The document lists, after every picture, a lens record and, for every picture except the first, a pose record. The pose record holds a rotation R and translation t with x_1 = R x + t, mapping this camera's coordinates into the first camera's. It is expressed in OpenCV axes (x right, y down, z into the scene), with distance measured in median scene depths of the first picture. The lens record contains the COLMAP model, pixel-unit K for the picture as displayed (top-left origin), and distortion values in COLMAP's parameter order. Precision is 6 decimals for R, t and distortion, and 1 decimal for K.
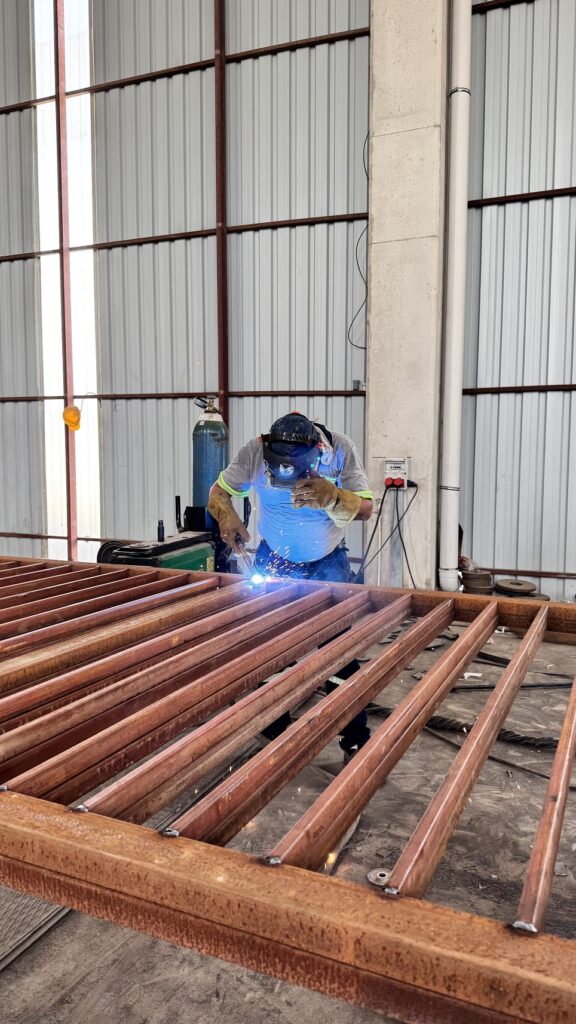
lens RADIAL K [[731.5, 0, 284.9], [0, 731.5, 516.3], [0, 0, 1]] dist [0.069779, -0.071897]
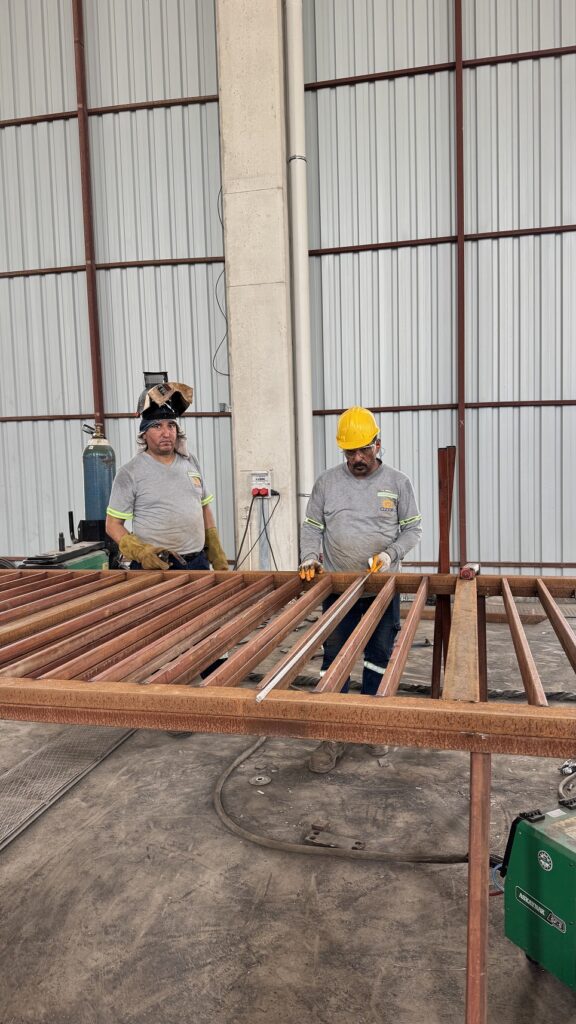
lens RADIAL K [[731.5, 0, 288.3], [0, 731.5, 518.7], [0, 0, 1]] dist [0.069779, -0.071897]
pose [[0.982369, -0.045514, 0.181327, -0.017755], [0.047343, 0.998862, -0.005765, 0.004579], [-0.180858, 0.014248, 0.983406, -0.145640]]
